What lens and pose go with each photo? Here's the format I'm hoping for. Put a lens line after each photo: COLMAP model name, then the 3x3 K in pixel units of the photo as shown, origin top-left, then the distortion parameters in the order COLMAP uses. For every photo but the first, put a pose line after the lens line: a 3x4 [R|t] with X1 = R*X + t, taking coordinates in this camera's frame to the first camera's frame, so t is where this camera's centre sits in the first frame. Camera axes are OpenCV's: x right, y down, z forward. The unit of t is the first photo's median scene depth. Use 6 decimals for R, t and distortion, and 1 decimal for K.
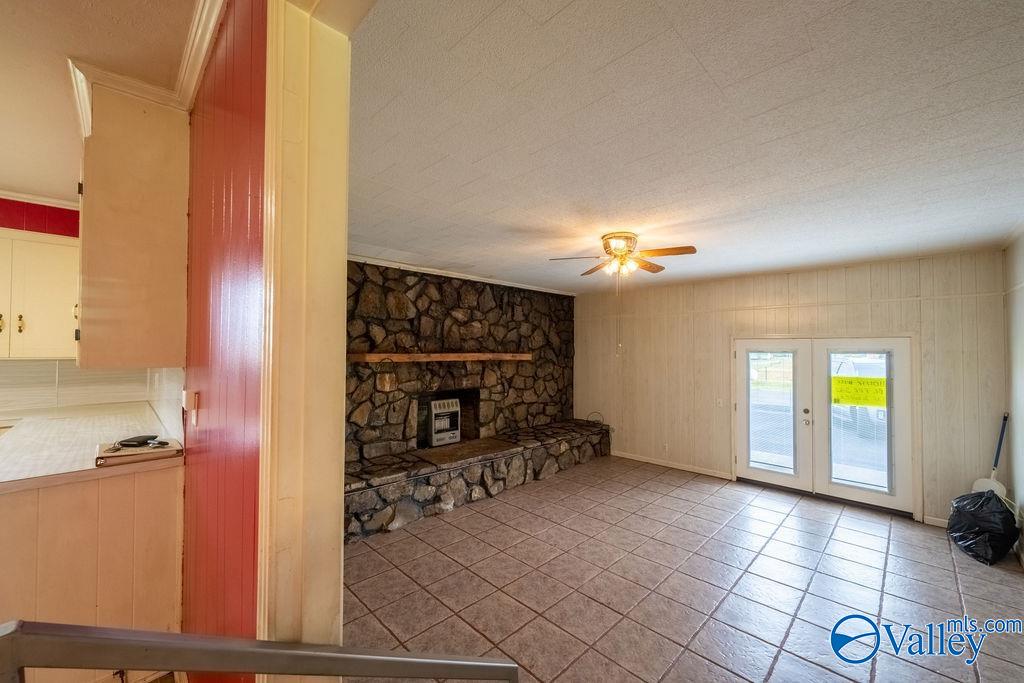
lens RADIAL K [[402.3, 0, 512.7], [0, 402.3, 341.3], [0, 0, 1]] dist [-0.002783, 0.000556]
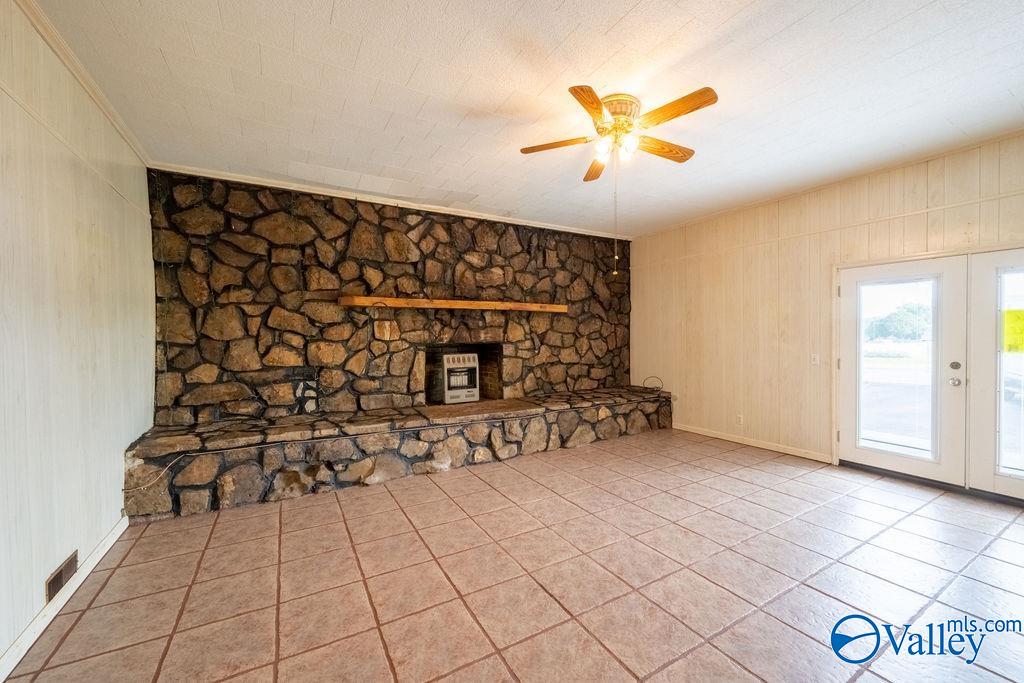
lens RADIAL K [[402.3, 0, 512.3], [0, 402.3, 342.1], [0, 0, 1]] dist [-0.002783, 0.000556]
pose [[0.965553, -0.009970, -0.260014, 0.192314], [0.019912, 0.999167, 0.035629, 0.094806], [0.259442, -0.039579, 0.964947, 0.168491]]
